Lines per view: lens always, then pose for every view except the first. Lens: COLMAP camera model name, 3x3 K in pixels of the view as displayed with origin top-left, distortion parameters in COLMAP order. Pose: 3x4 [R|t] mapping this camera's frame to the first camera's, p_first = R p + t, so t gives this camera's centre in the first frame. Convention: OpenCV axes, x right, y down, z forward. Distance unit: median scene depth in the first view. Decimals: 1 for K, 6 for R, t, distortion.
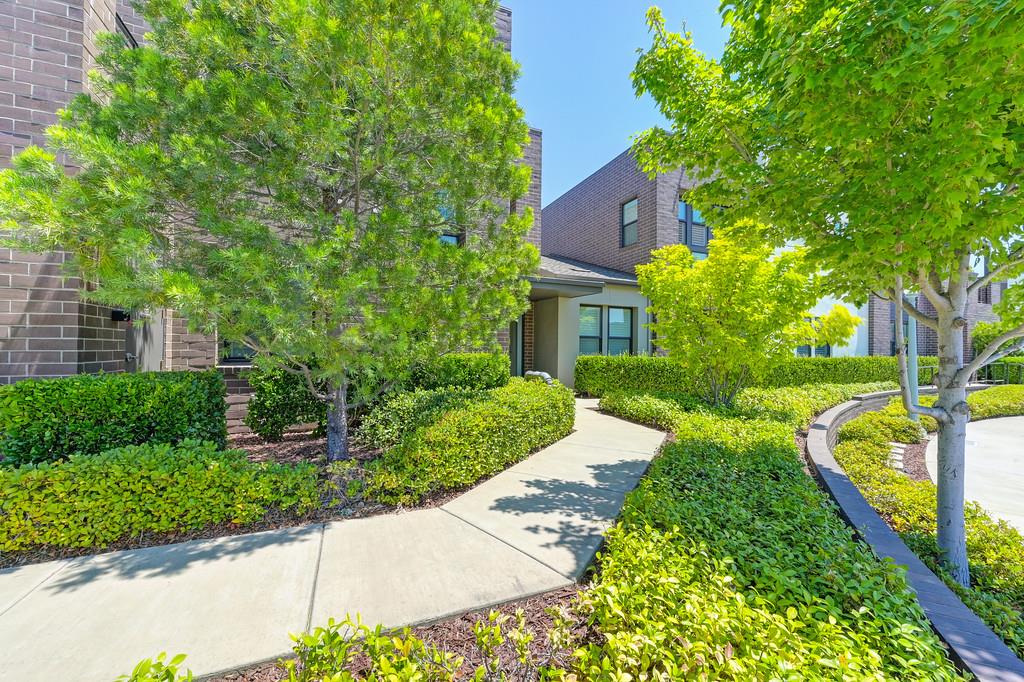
lens RADIAL K [[410.0, 0, 517.6], [0, 410.0, 341.8], [0, 0, 1]] dist [0.003103, -0.001038]
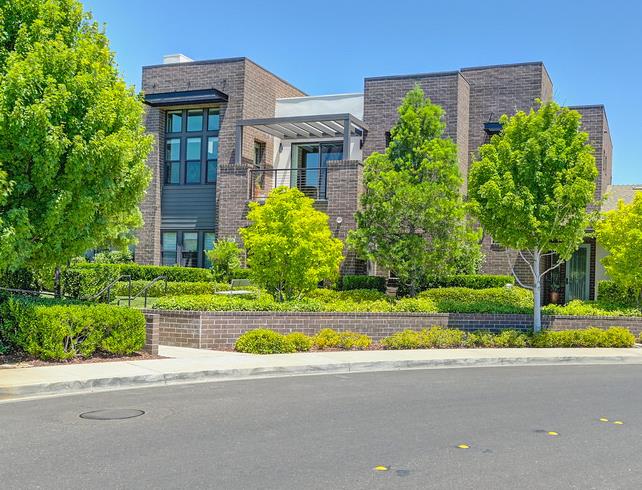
lens RADIAL K [[731.9, 0, 365.8], [0, 731.9, 262.9], [0, 0, 1]] dist [-0.008507, 0.000000]
pose [[0.721396, -0.004094, -0.692510, 1.749927], [-0.009630, 0.999827, -0.015942, 0.028004], [0.692455, 0.018169, 0.721232, -1.809168]]
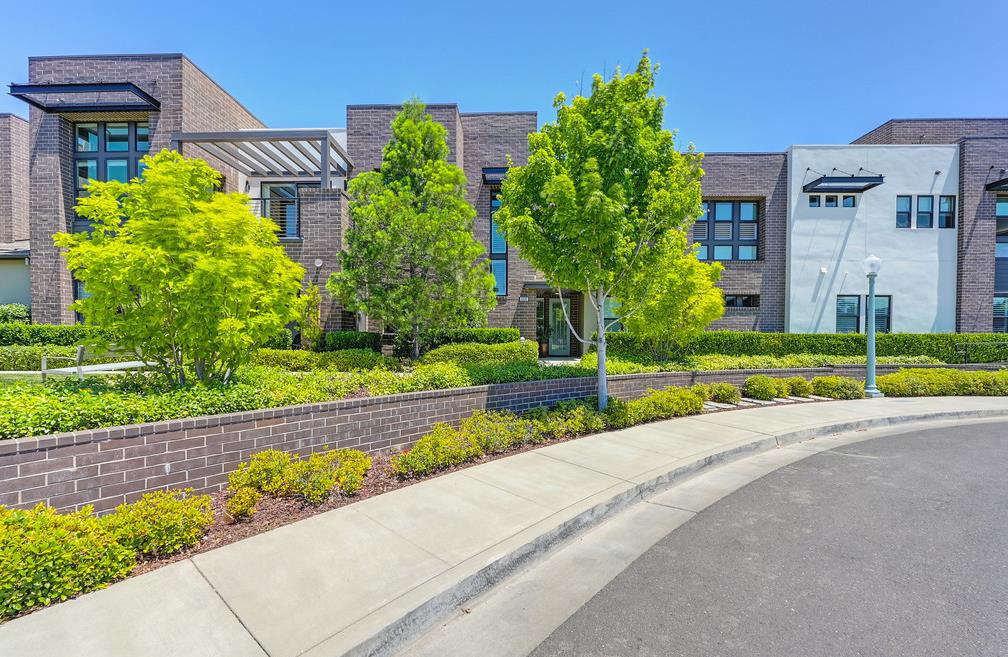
lens RADIAL K [[422.0, 0, 500.2], [0, 422.0, 345.0], [0, 0, 1]] dist [-0.000879, 0.000570]
pose [[0.905926, 0.004938, -0.423408, 0.657111], [0.011467, 0.999279, 0.036190, 0.031566], [0.423281, -0.037640, 0.905216, -0.666414]]
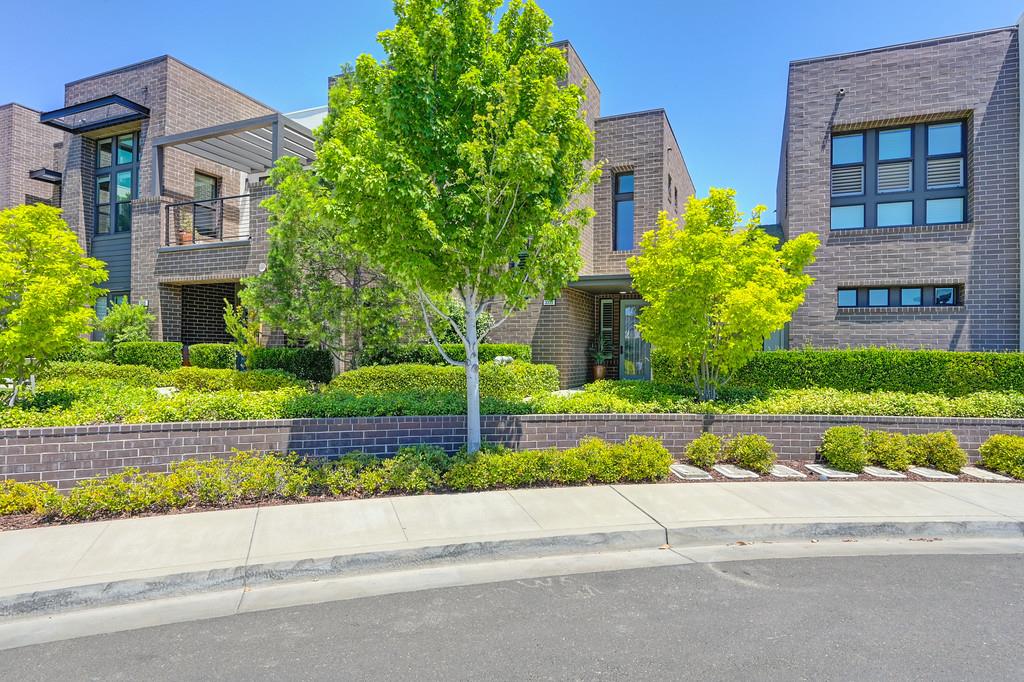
lens RADIAL K [[577.5, 0, 510.9], [0, 577.5, 342.5], [0, 0, 1]] dist [0.002355, -0.001596]
pose [[0.691296, -0.011724, -0.722476, 1.214218], [0.010154, 0.999927, -0.006511, 0.033797], [0.722500, -0.002835, 0.691365, -0.245215]]
